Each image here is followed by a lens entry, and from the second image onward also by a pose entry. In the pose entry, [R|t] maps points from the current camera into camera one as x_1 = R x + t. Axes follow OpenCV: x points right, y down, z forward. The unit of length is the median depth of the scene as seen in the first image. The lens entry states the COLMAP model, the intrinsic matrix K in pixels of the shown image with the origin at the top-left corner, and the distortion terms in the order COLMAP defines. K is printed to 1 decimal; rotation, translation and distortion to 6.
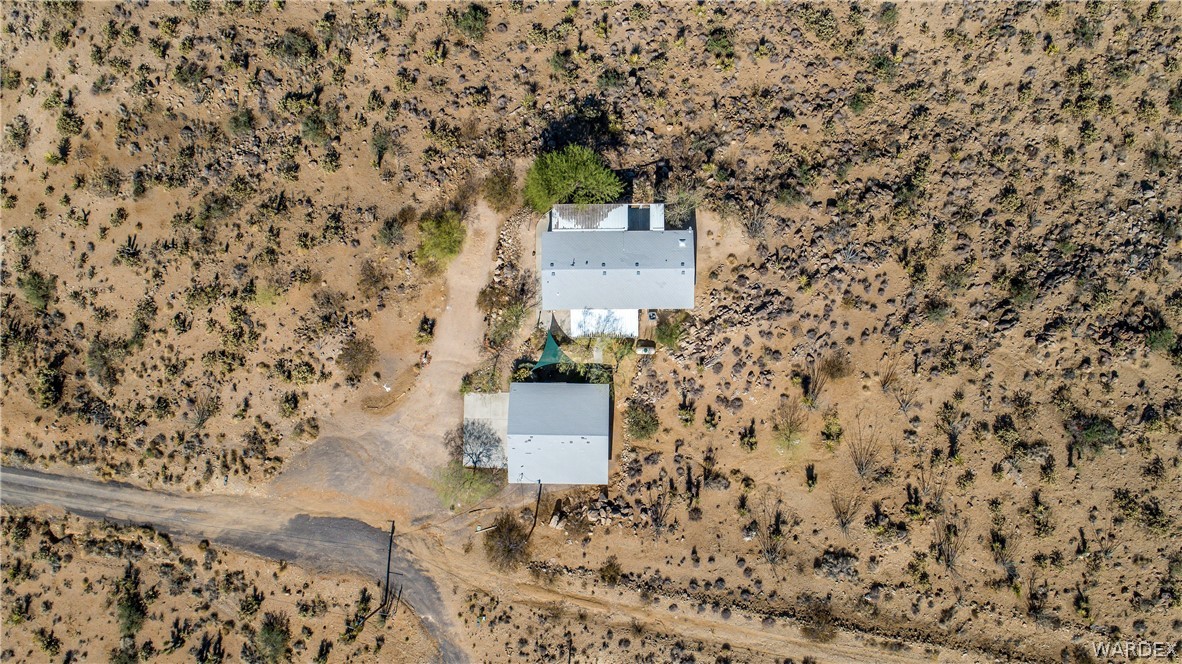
lens RADIAL K [[803.9, 0, 593.9], [0, 803.9, 330.3], [0, 0, 1]] dist [-0.008438, 0.008522]
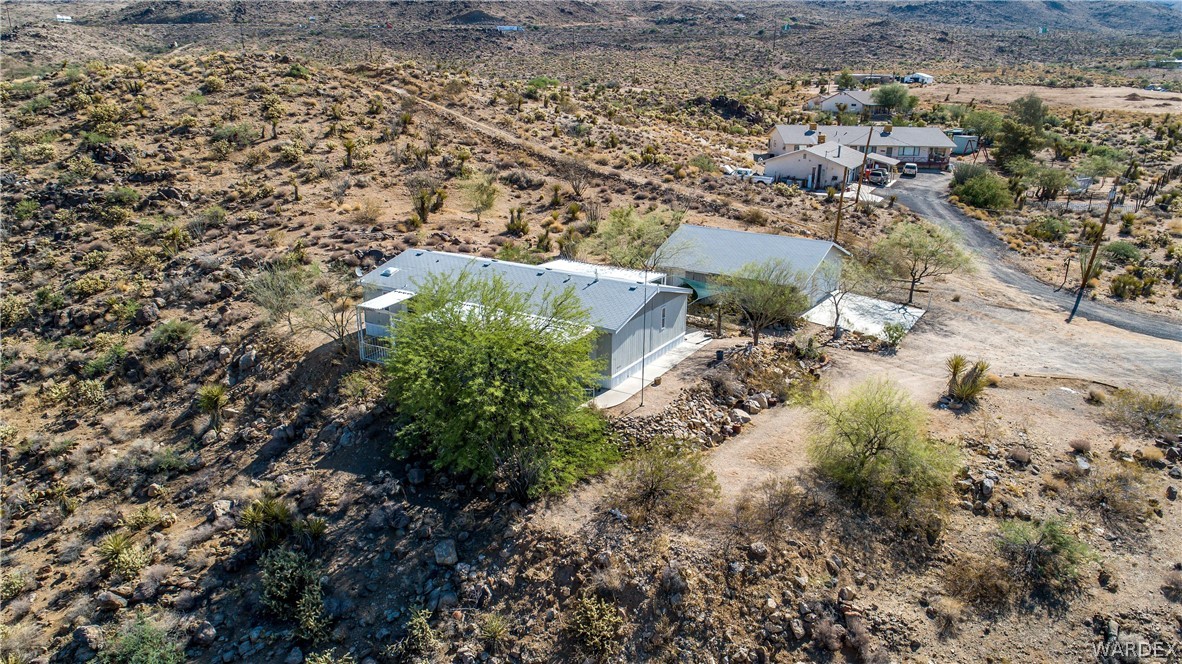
lens RADIAL K [[805.1, 0, 592.1], [0, 805.1, 326.7], [0, 0, 1]] dist [-0.007322, 0.006815]
pose [[-0.852689, -0.160491, 0.497156, -0.251323], [0.522203, -0.234510, 0.819944, -0.454419], [-0.015006, 0.958774, 0.283773, 0.850157]]
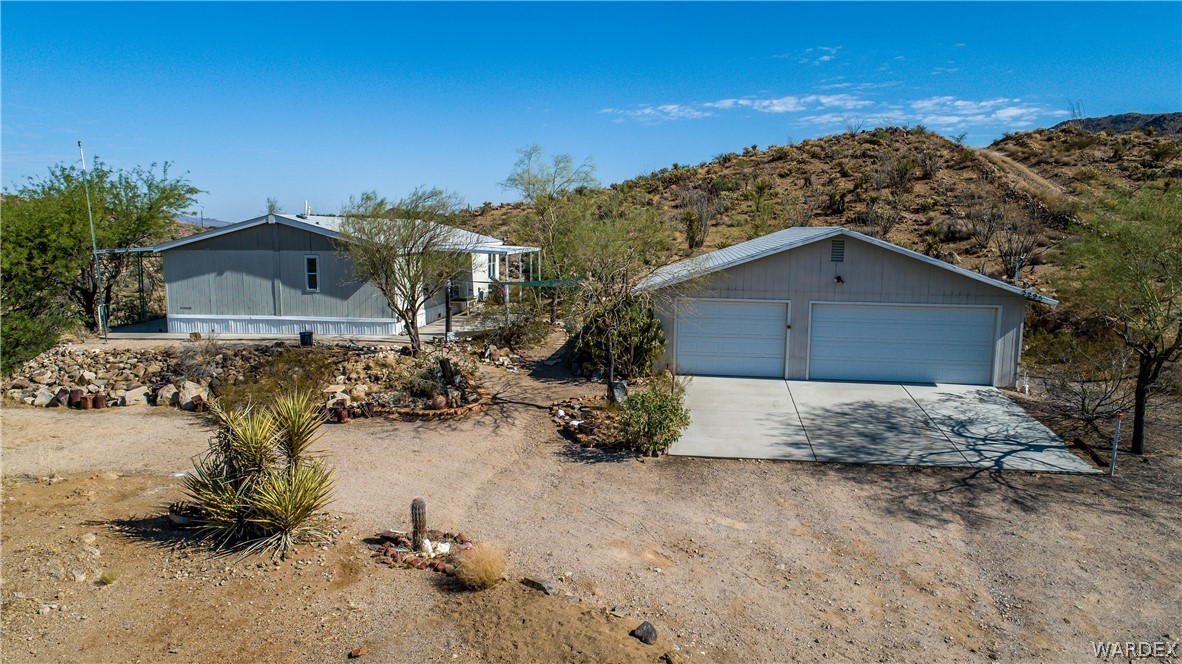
lens RADIAL K [[803.9, 0, 593.9], [0, 803.9, 330.3], [0, 0, 1]] dist [-0.008438, 0.008522]
pose [[0.105533, -0.120026, 0.987146, -0.341300], [0.993938, 0.043489, -0.100971, 0.076906], [-0.030811, 0.991818, 0.123888, 0.955959]]
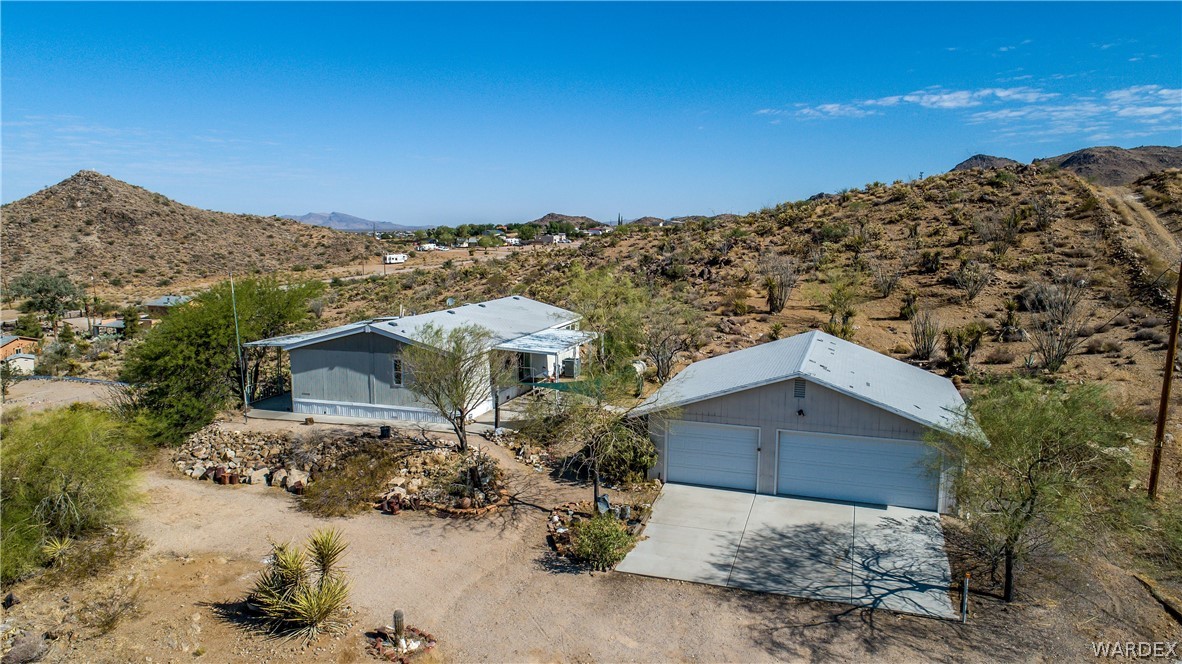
lens RADIAL K [[803.9, 0, 593.9], [0, 803.9, 330.3], [0, 0, 1]] dist [-0.008438, 0.008522]
pose [[0.292851, -0.112218, 0.949550, -0.379887], [0.955696, 0.065217, -0.287039, 0.133888], [-0.029716, 0.991541, 0.126345, 0.906624]]
